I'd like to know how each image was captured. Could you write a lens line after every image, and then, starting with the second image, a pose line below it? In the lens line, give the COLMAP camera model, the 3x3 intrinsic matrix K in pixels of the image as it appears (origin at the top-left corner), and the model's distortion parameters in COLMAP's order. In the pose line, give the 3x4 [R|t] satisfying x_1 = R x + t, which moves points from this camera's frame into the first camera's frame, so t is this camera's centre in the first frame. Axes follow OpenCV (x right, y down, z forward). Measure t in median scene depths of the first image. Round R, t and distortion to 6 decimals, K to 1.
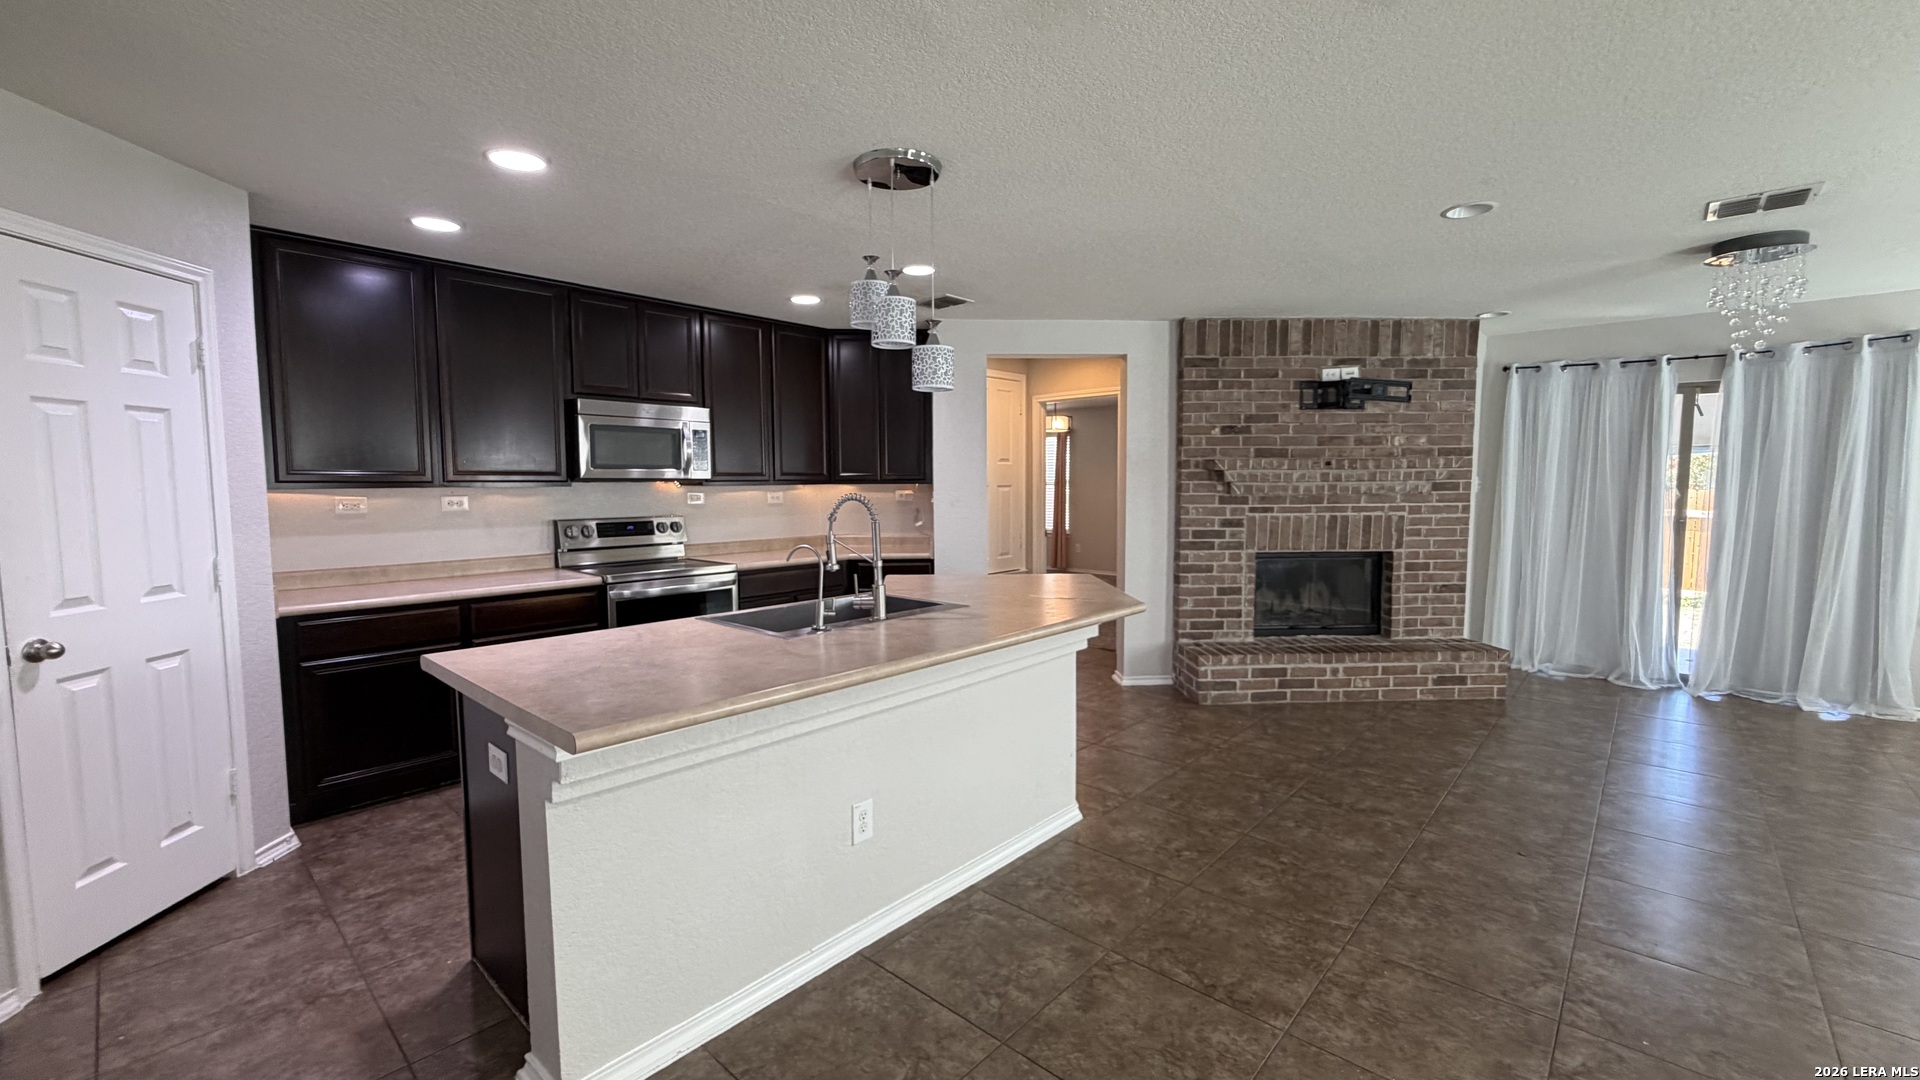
lens RADIAL K [[770.4, 0, 953.7], [0, 770.4, 538.9], [0, 0, 1]] dist [-0.000330, 0.000078]
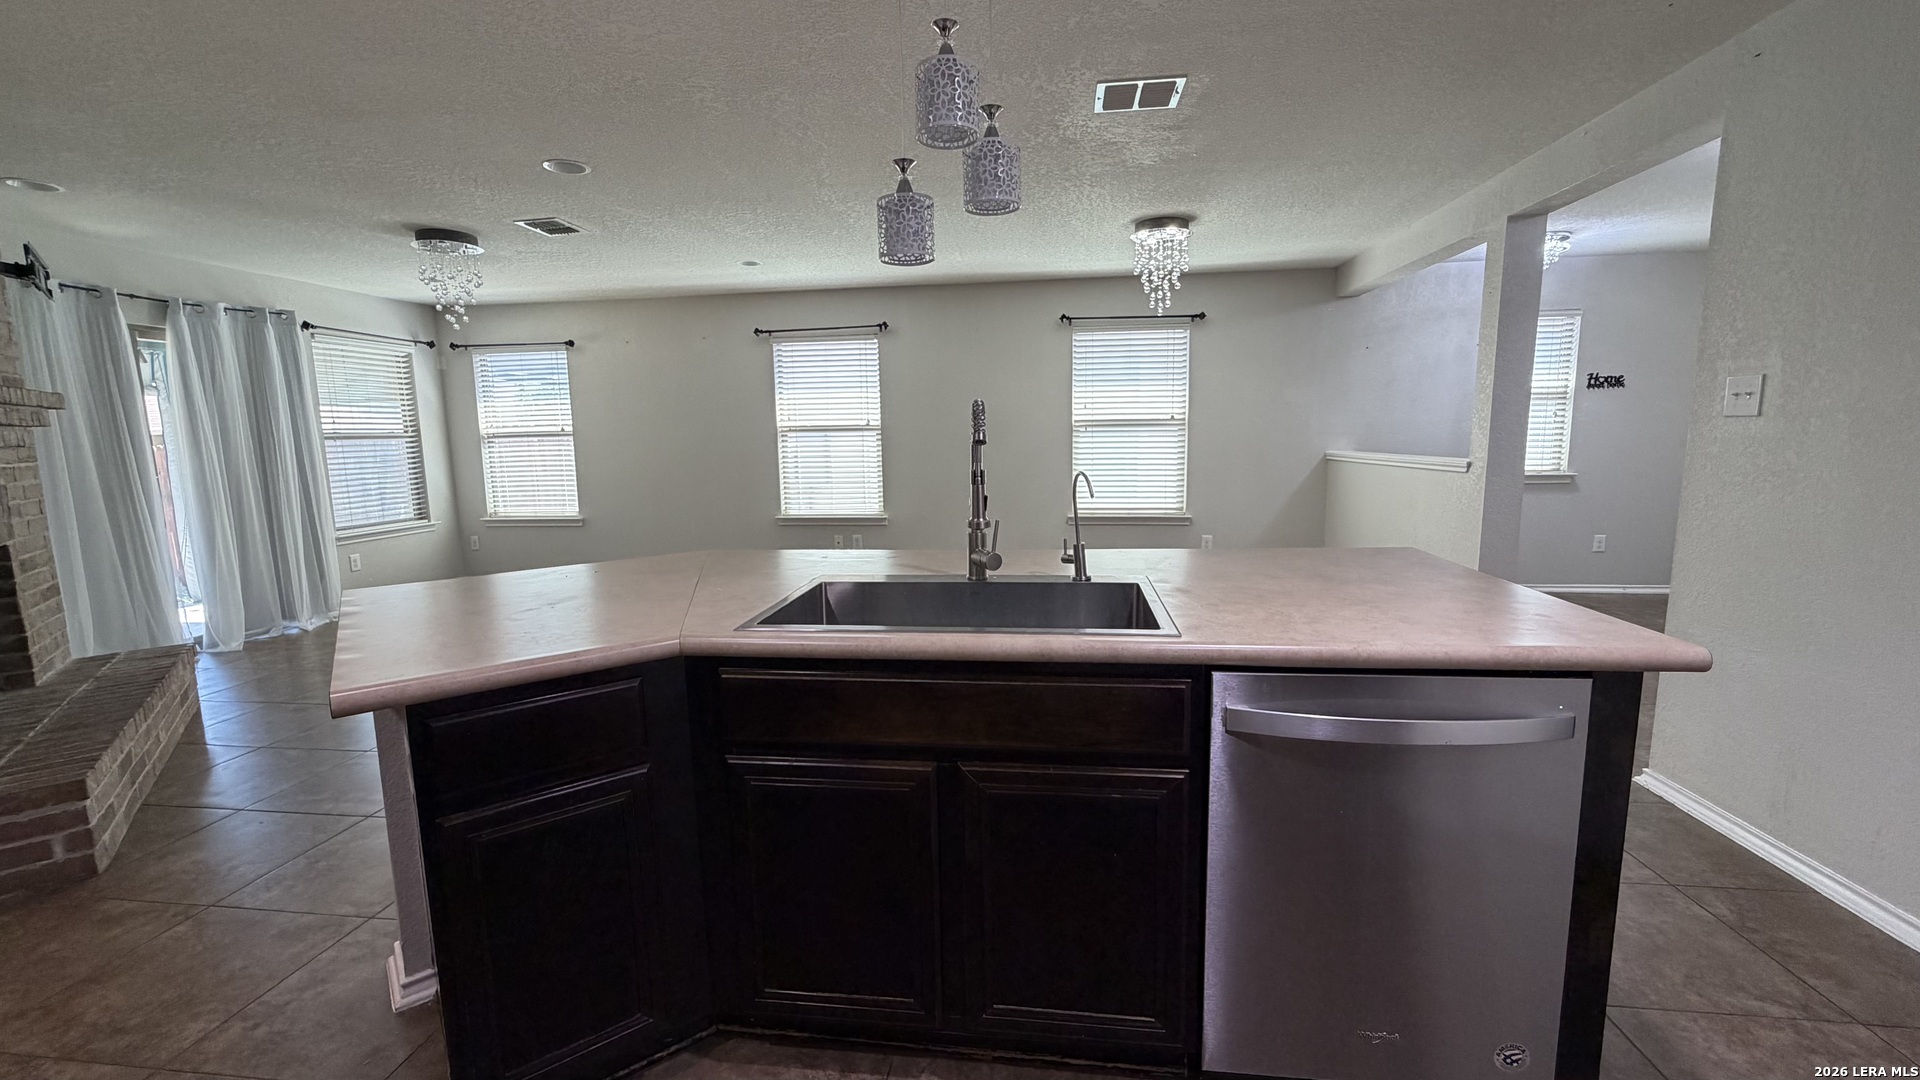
lens RADIAL K [[770.4, 0, 953.7], [0, 770.4, 538.9], [0, 0, 1]] dist [-0.000330, 0.000078]
pose [[-0.571048, -0.096760, 0.815194, -0.356914], [0.083522, 0.981028, 0.174951, -0.032254], [-0.816657, 0.167992, -0.552133, 0.753872]]
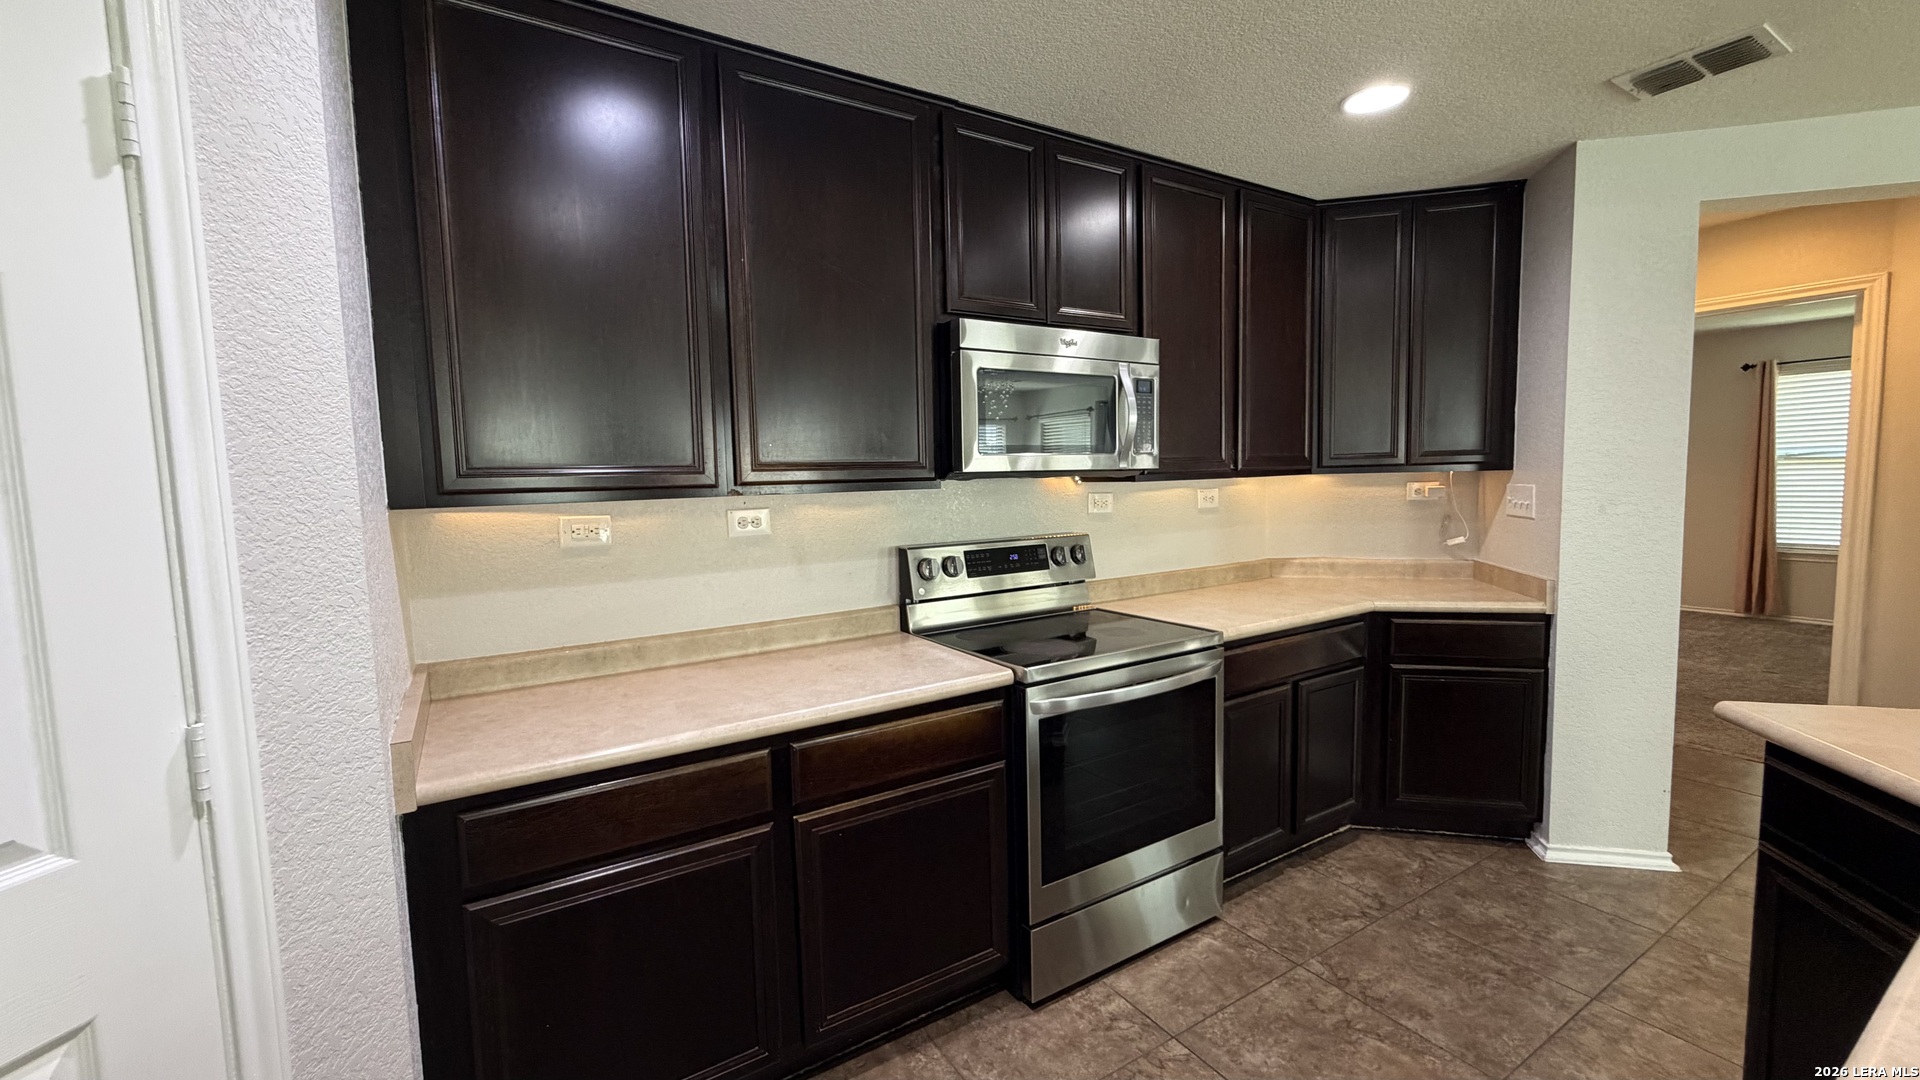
lens RADIAL K [[770.4, 0, 953.7], [0, 770.4, 538.9], [0, 0, 1]] dist [-0.000330, 0.000078]
pose [[0.962684, 0.003813, -0.270601, -0.290791], [0.000028, 0.999899, 0.014188, -0.034420], [0.270628, -0.013666, 0.962587, 0.413384]]
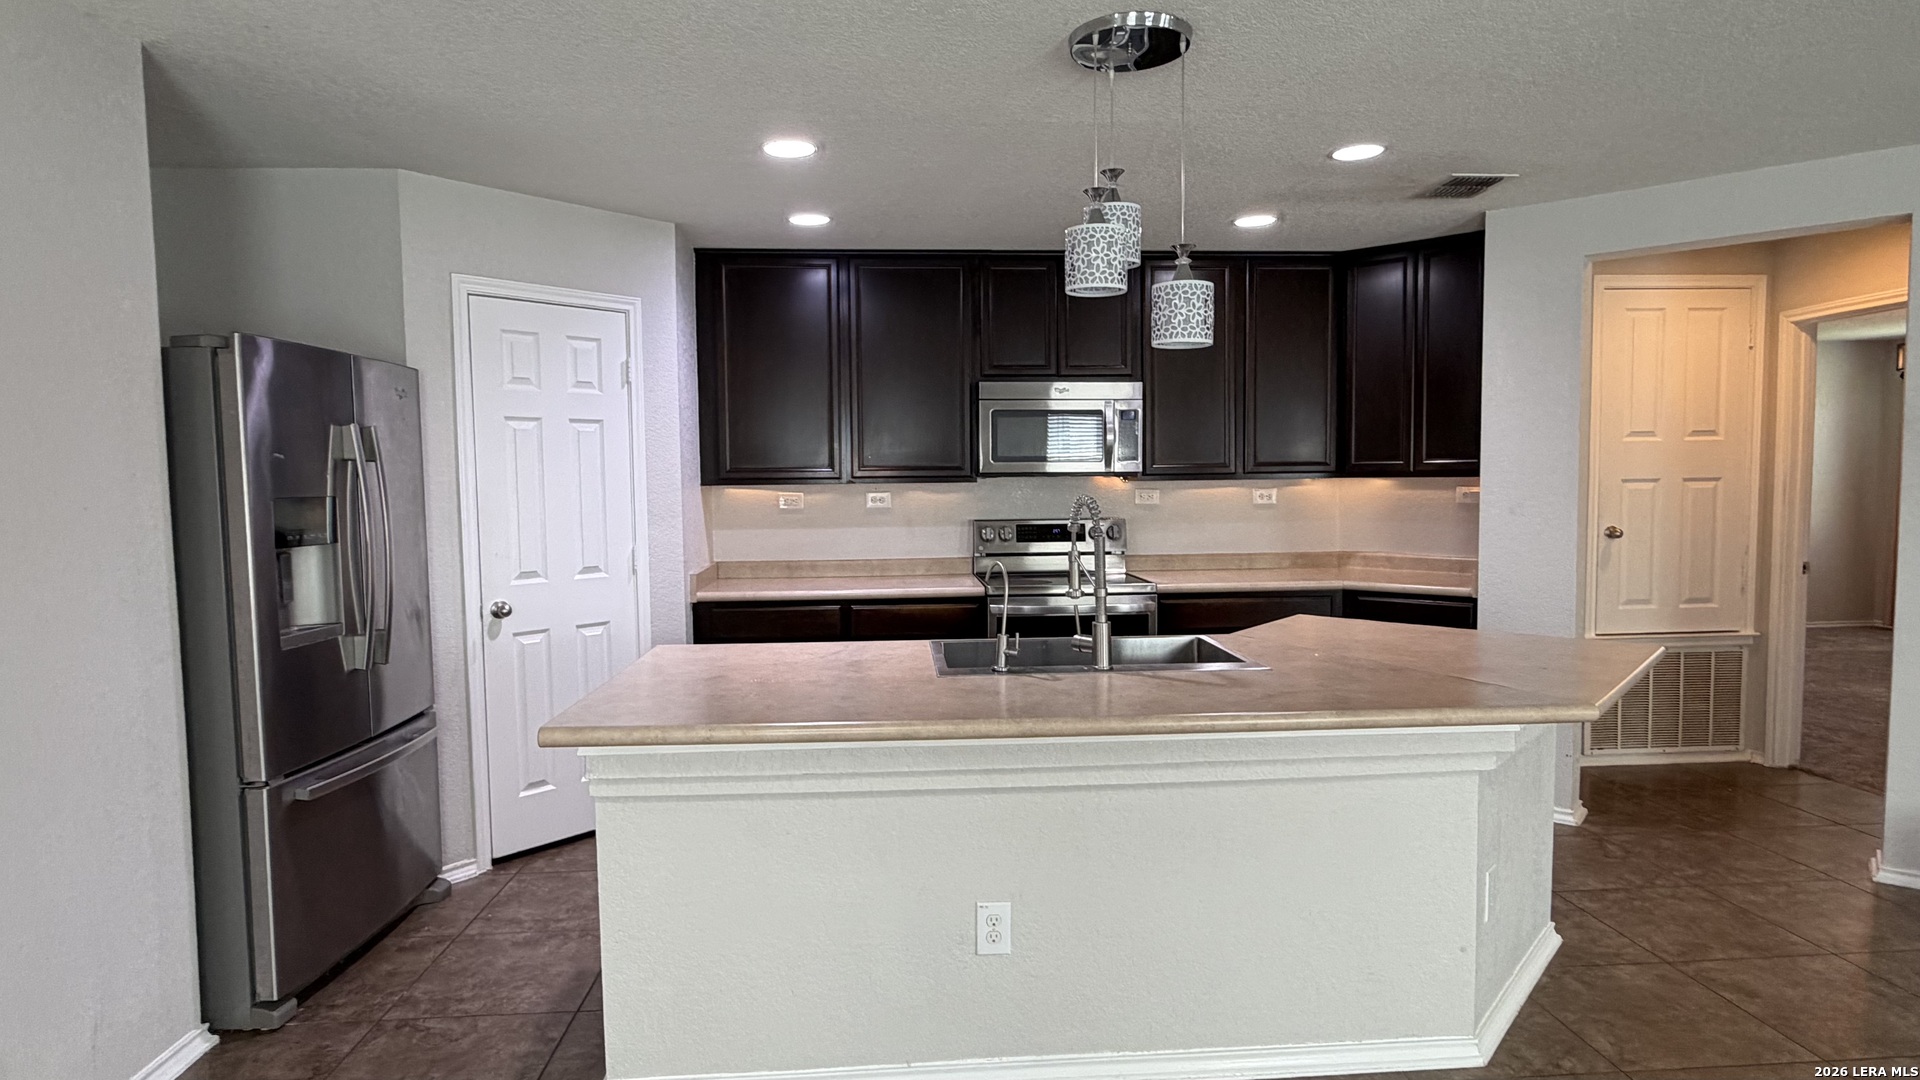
lens RADIAL K [[1039.2, 0, 958.0], [0, 1039.2, 544.9], [0, 0, 1]] dist [-0.001758, -0.000273]
pose [[0.724750, 0.042780, -0.687682, 0.259124], [-0.044079, 0.998905, 0.015685, -0.012113], [0.687600, 0.018944, 0.725843, 0.107098]]
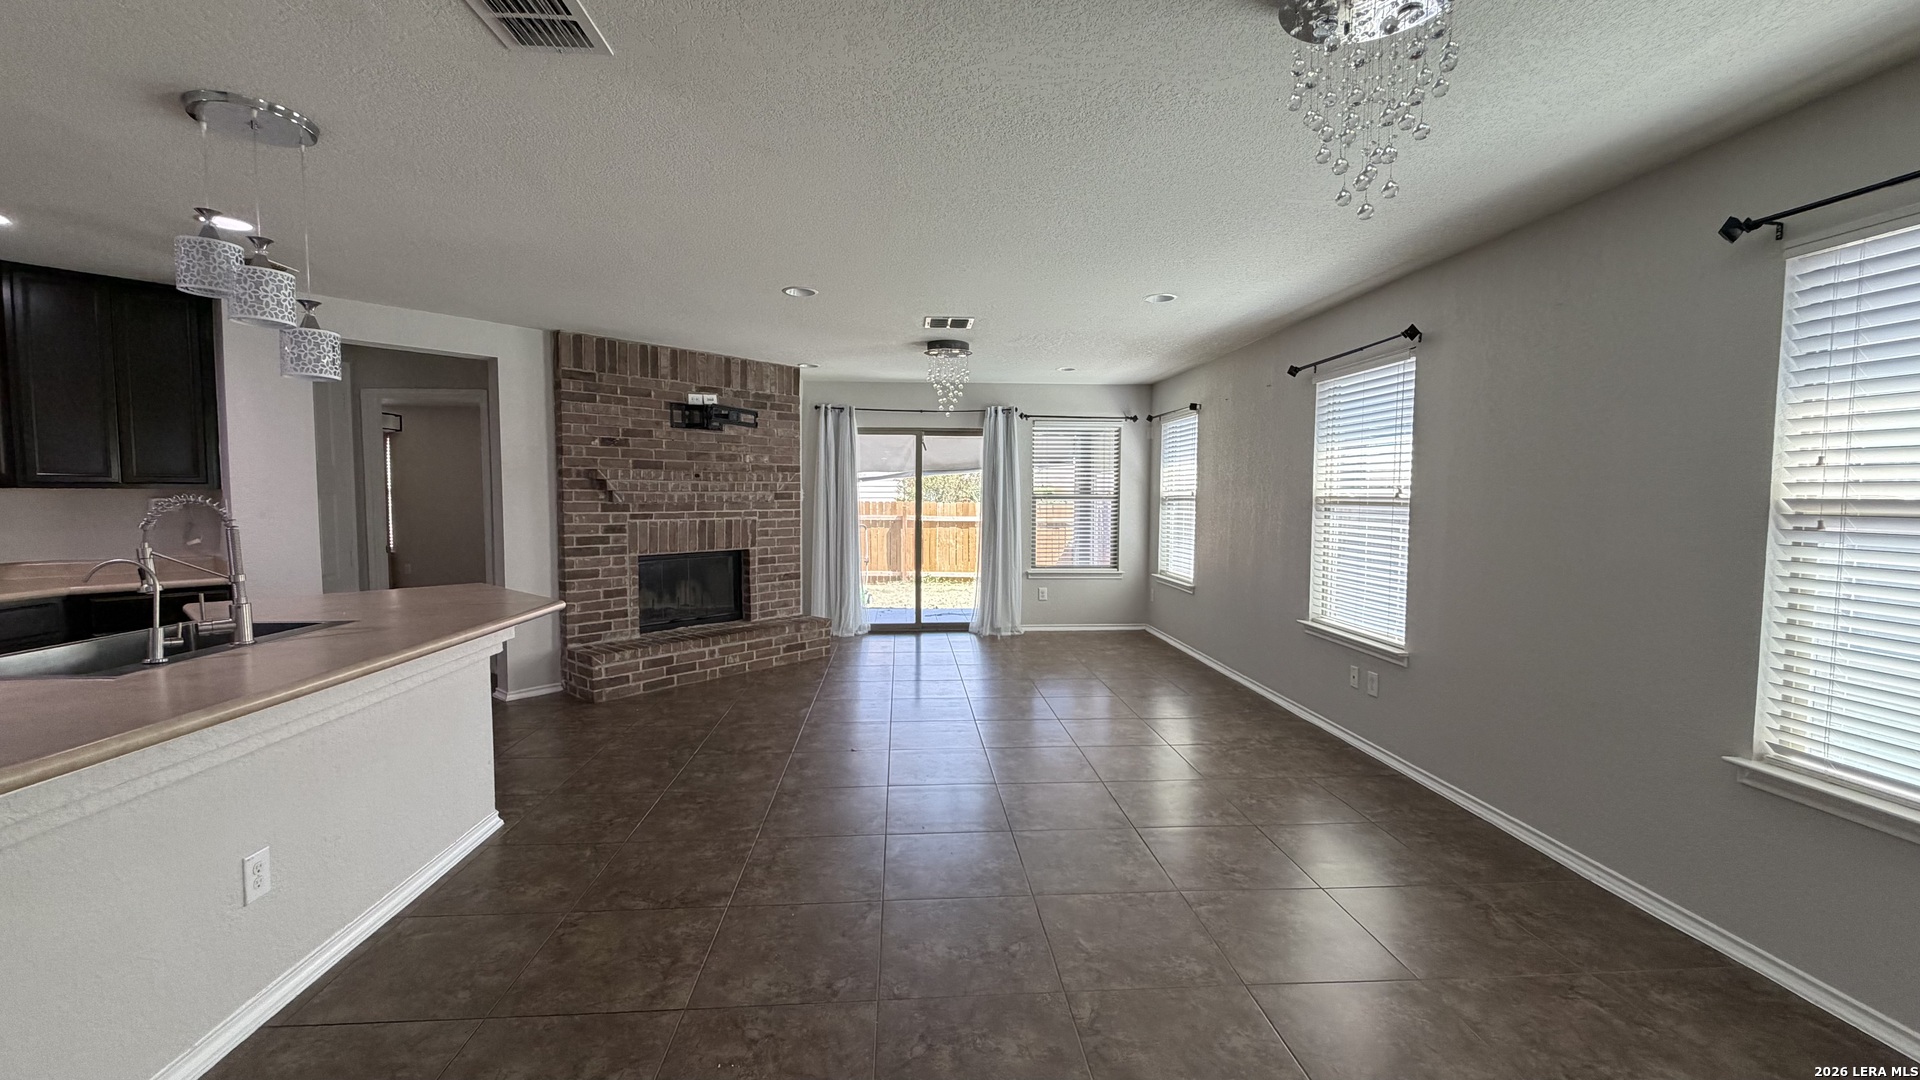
lens RADIAL K [[770.4, 0, 953.7], [0, 770.4, 538.9], [0, 0, 1]] dist [-0.000330, 0.000078]
pose [[0.690003, -0.034220, 0.722997, -0.090469], [0.047179, 0.998884, 0.002252, 0.013097], [-0.722267, 0.032557, 0.690848, -0.078264]]
